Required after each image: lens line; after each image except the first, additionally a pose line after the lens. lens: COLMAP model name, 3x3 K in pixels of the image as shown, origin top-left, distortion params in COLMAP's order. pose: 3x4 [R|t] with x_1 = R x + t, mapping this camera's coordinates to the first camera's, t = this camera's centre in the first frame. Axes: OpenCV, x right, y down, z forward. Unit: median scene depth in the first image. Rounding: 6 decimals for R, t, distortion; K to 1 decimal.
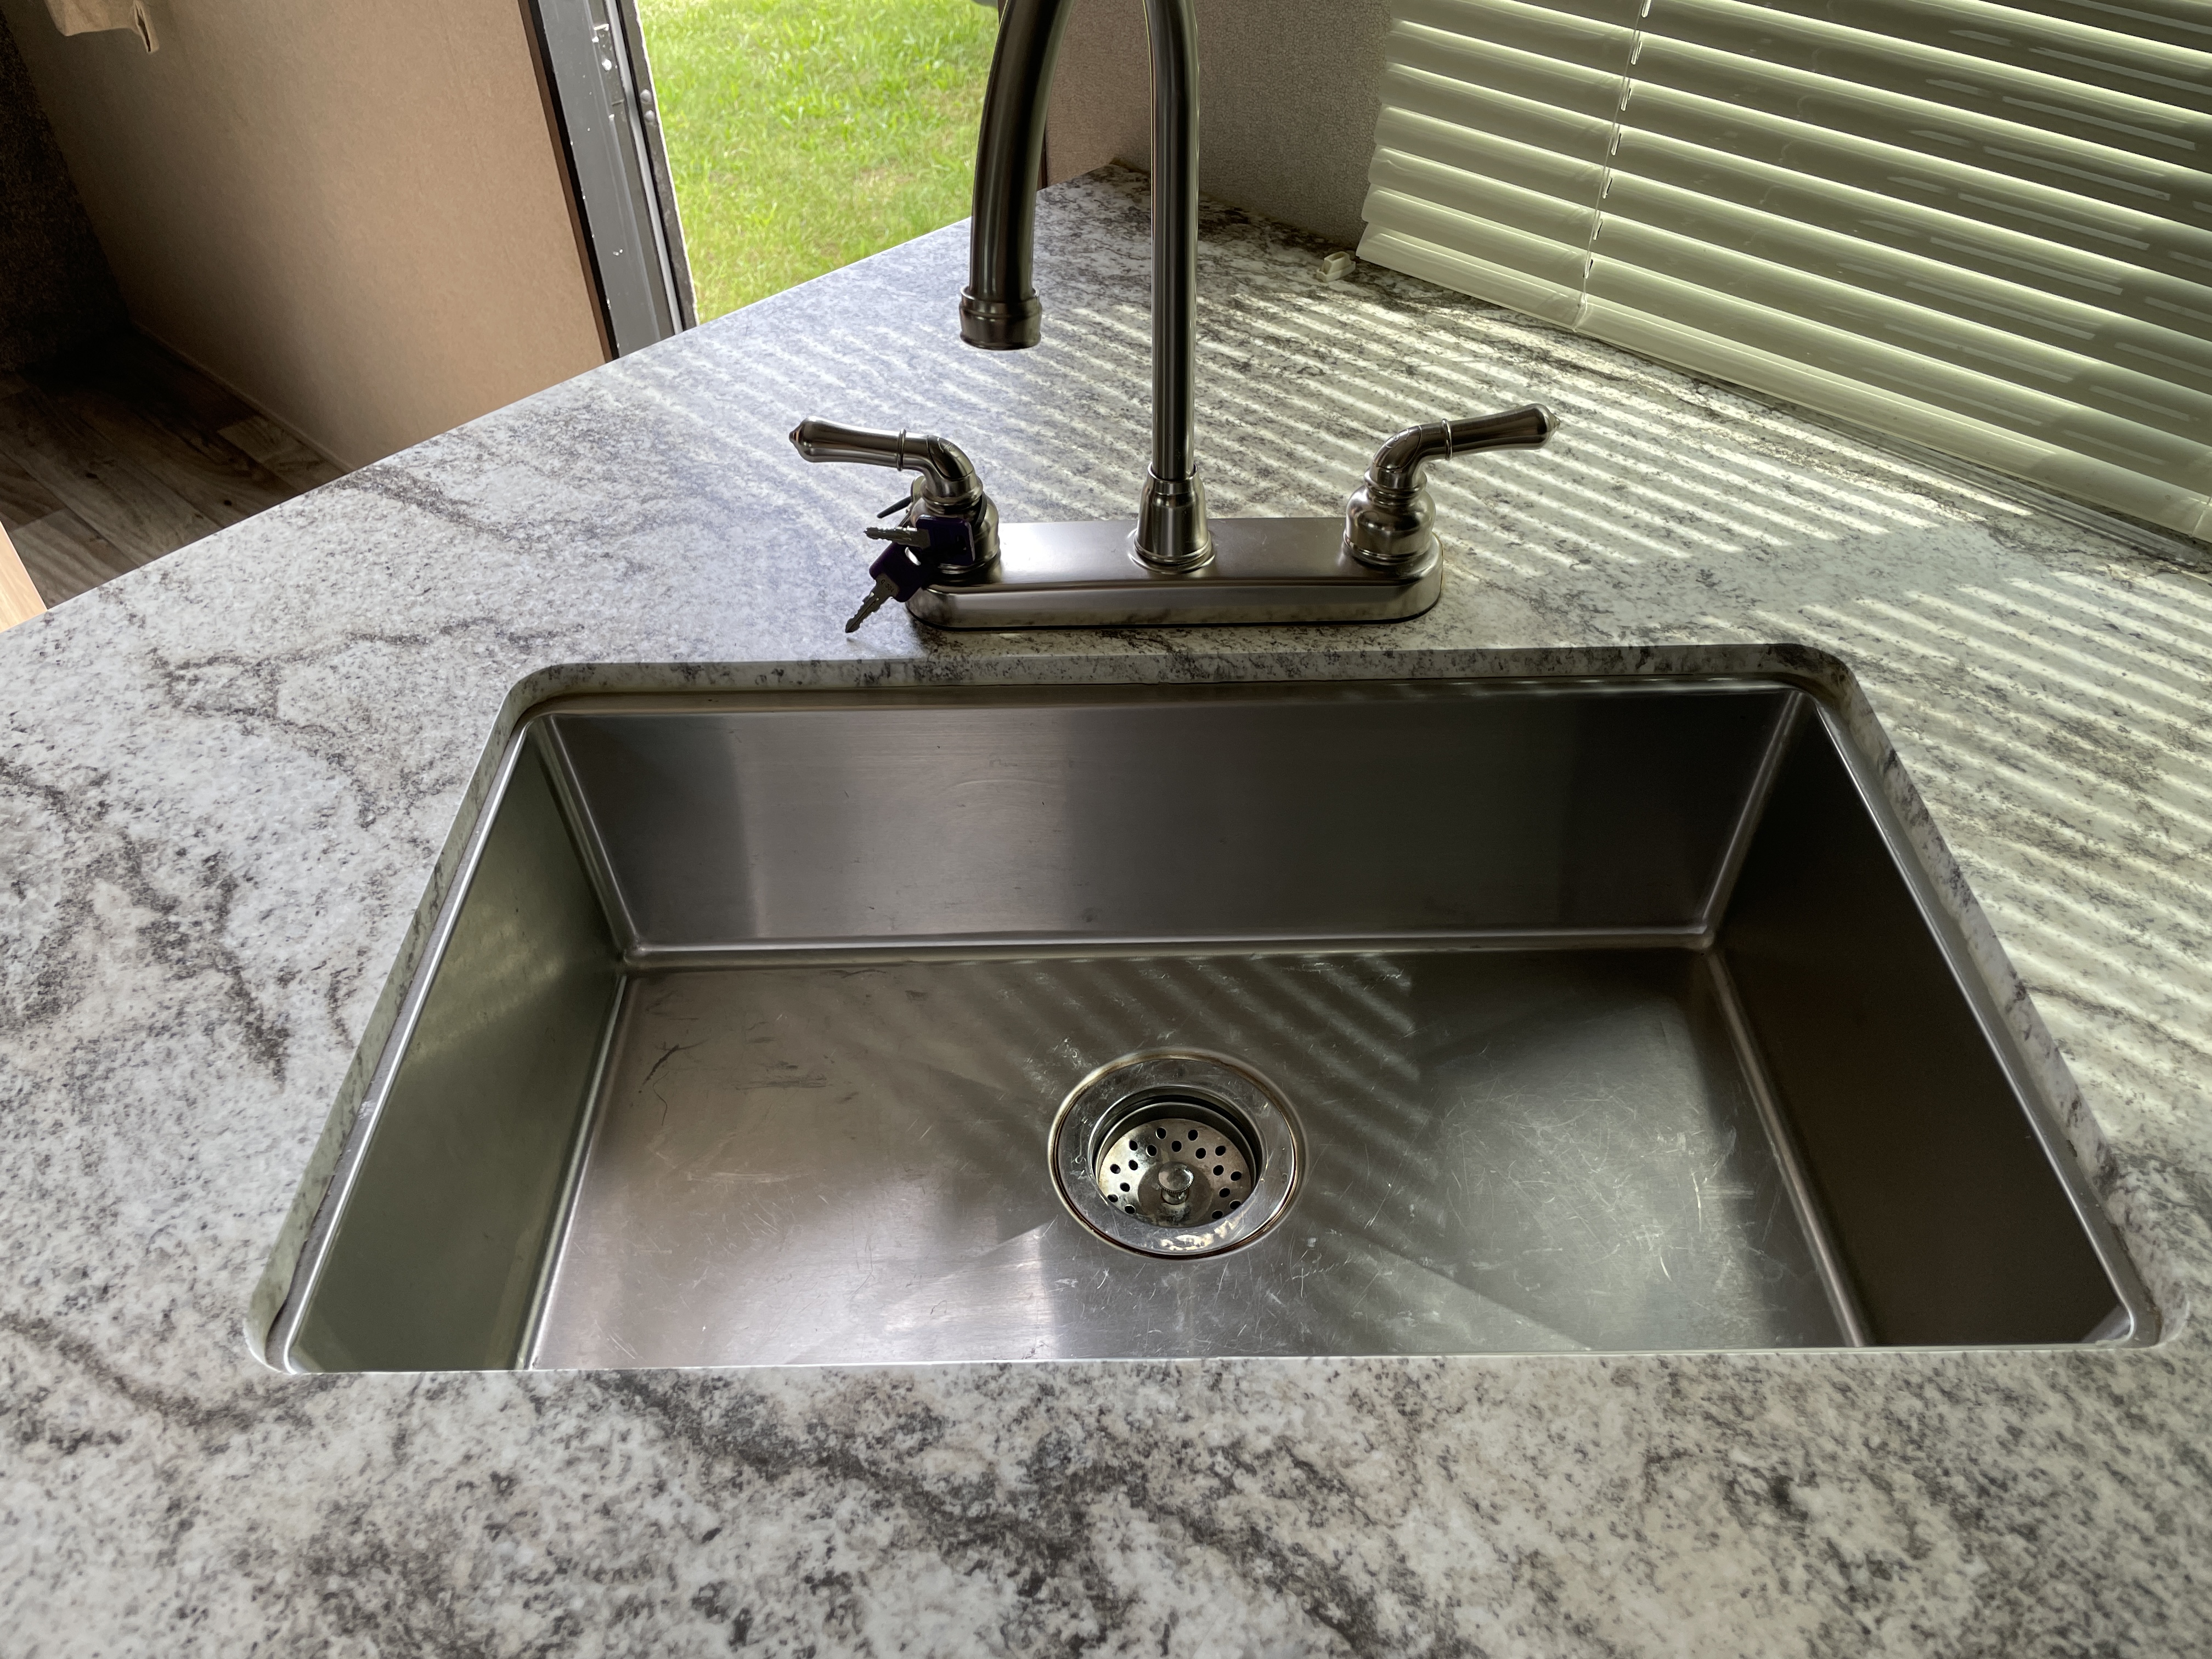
lens RADIAL K [[1679.4, 0, 1106.0], [0, 1679.4, 829.5], [0, 0, 1]] dist [0.078233, -0.113210]
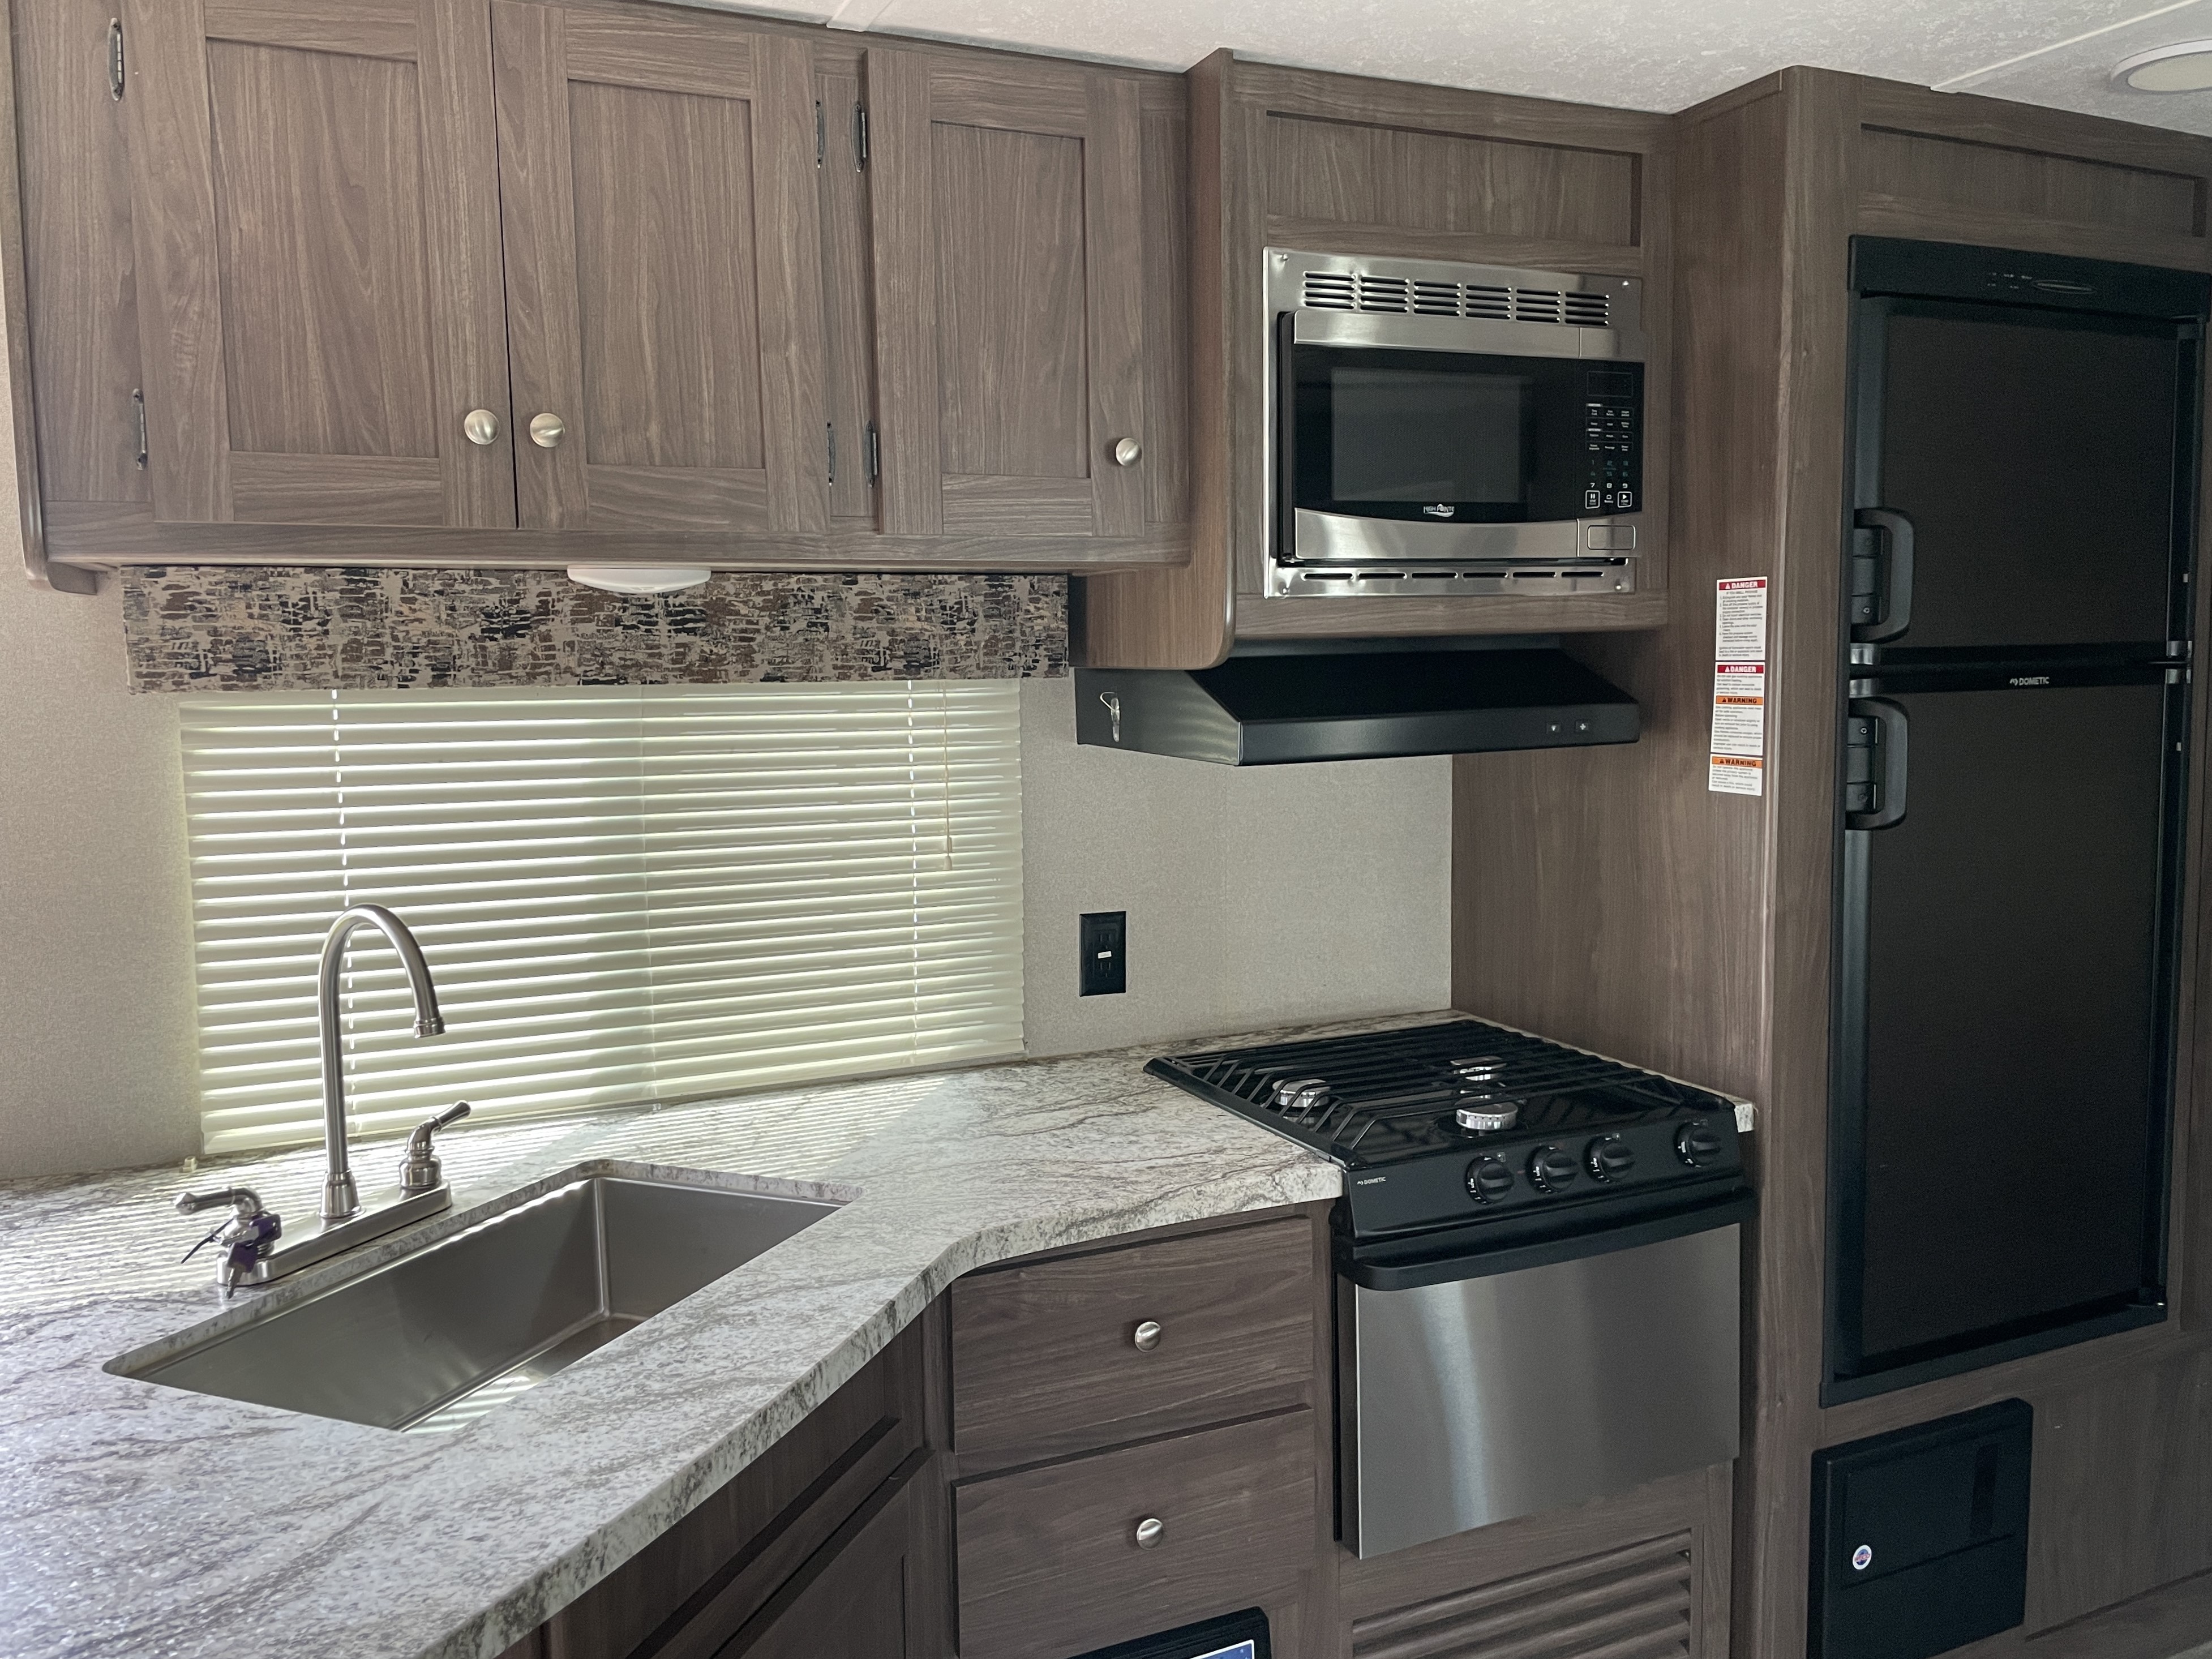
lens RADIAL K [[1716.1, 0, 1106.0], [0, 1716.1, 829.5], [0, 0, 1]] dist [0.045596, -0.086747]
pose [[0.393365, -0.084322, 0.915507, -1.487118], [0.630923, 0.749062, -0.202095, 0.493837], [-0.668731, 0.657112, 0.347856, -0.645075]]
